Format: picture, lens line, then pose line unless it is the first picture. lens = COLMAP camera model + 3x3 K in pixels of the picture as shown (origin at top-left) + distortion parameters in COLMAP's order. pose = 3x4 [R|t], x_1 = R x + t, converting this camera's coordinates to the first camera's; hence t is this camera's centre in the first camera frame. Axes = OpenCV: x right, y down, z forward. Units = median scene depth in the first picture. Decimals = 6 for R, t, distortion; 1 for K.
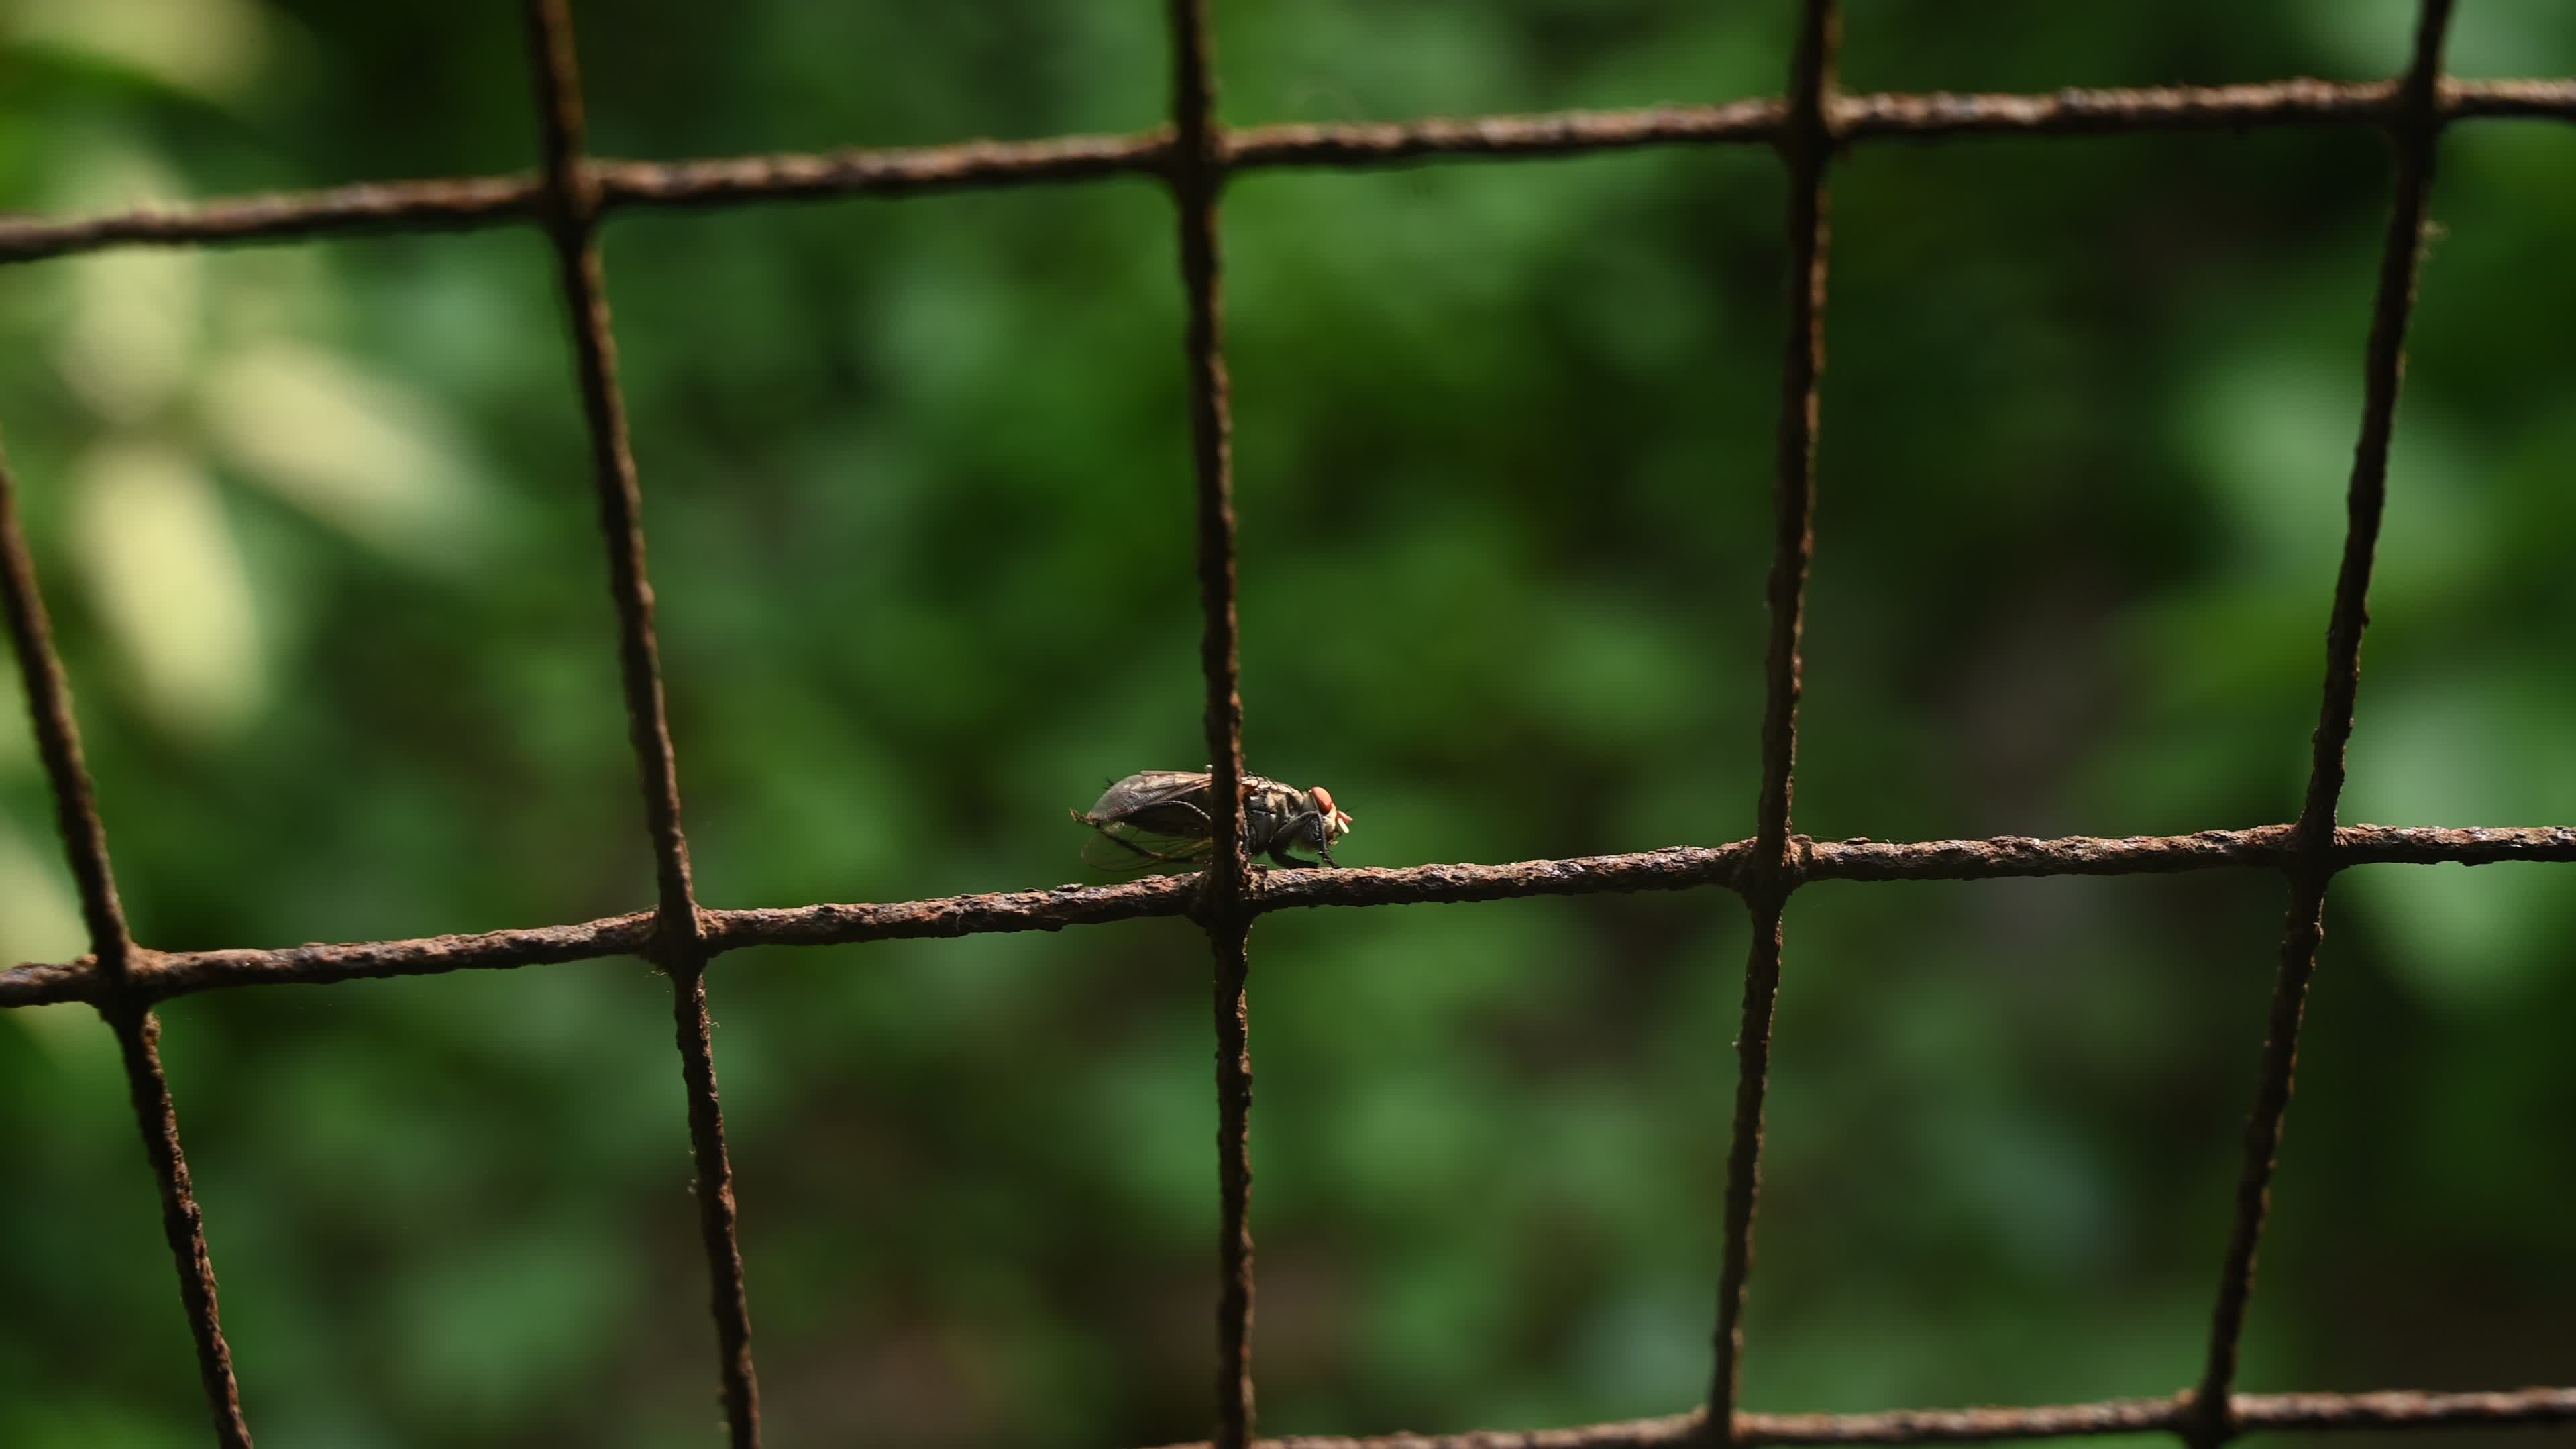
lens RADIAL K [[5186.9, 0, 1288.0], [0, 5186.9, 724.5], [0, 0, 1]] dist [0.021319, -0.356330]
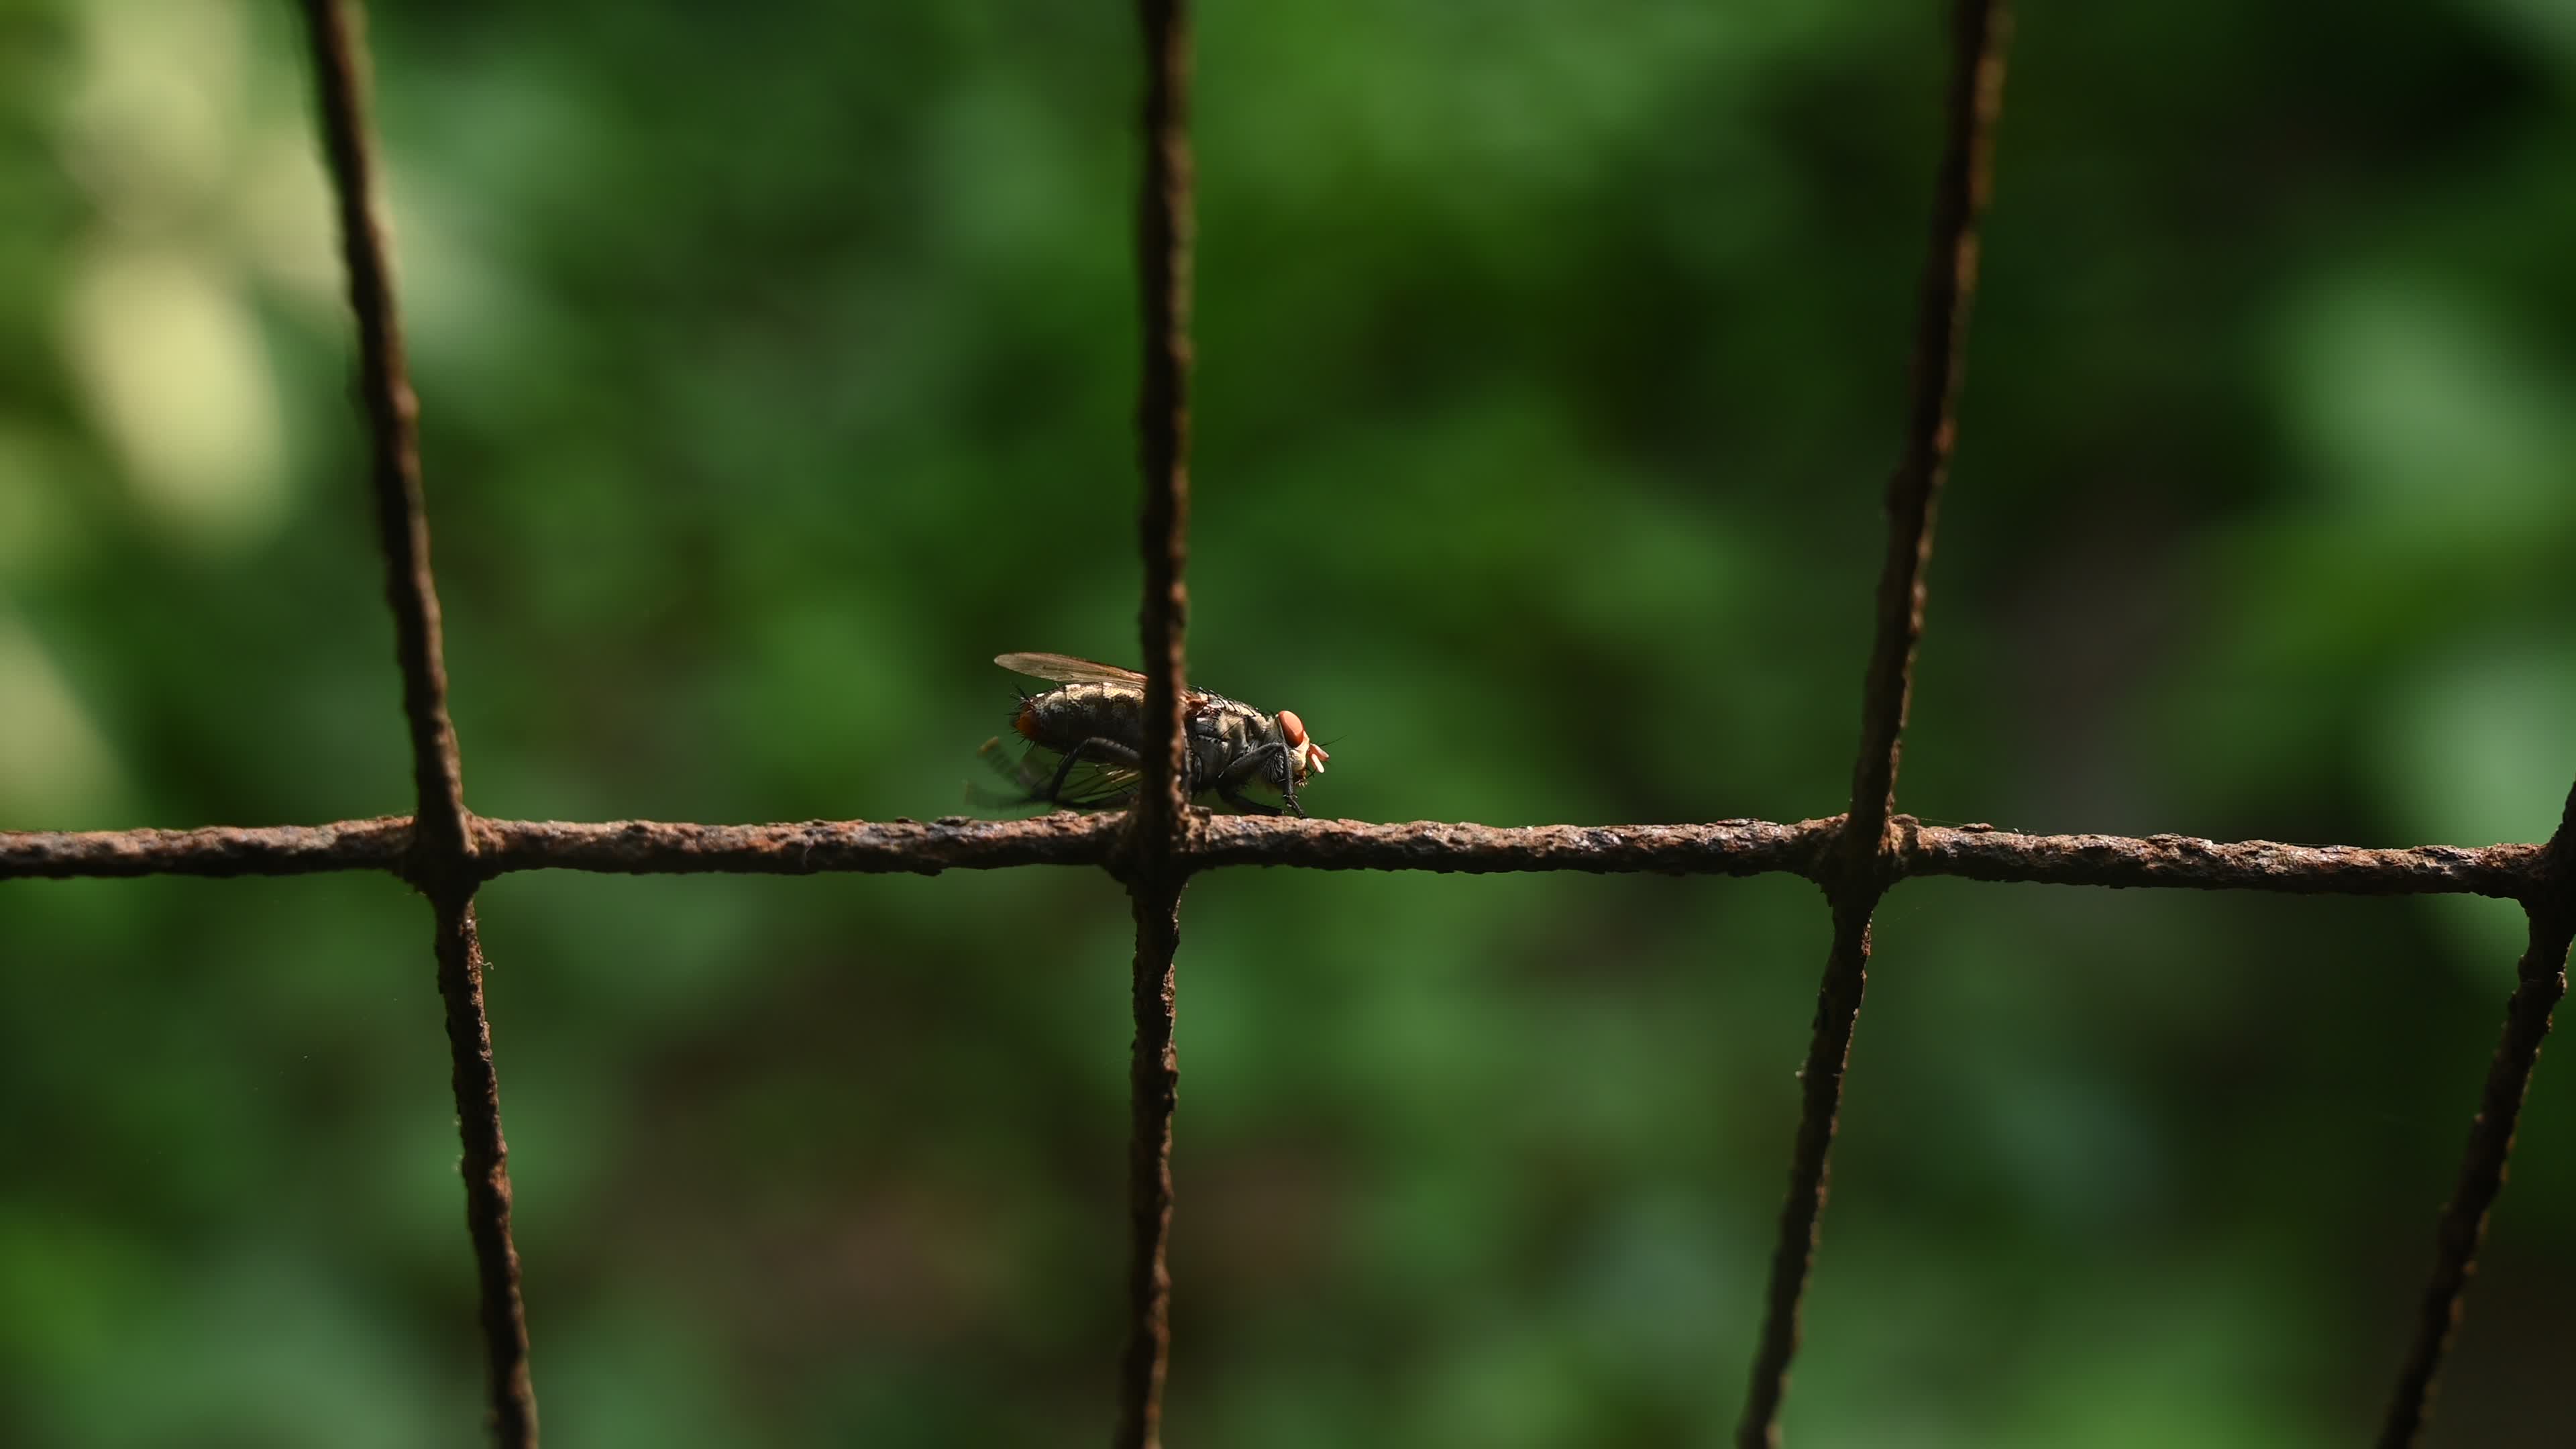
lens RADIAL K [[4134.4, 0, 1288.0], [0, 4134.4, 724.5], [0, 0, 1]] dist [-0.008246, -0.014664]
pose [[0.997425, 0.067520, -0.024168, 0.021287], [-0.066630, 0.997131, 0.035924, -0.008219], [0.026525, -0.034221, 0.999062, 0.383922]]
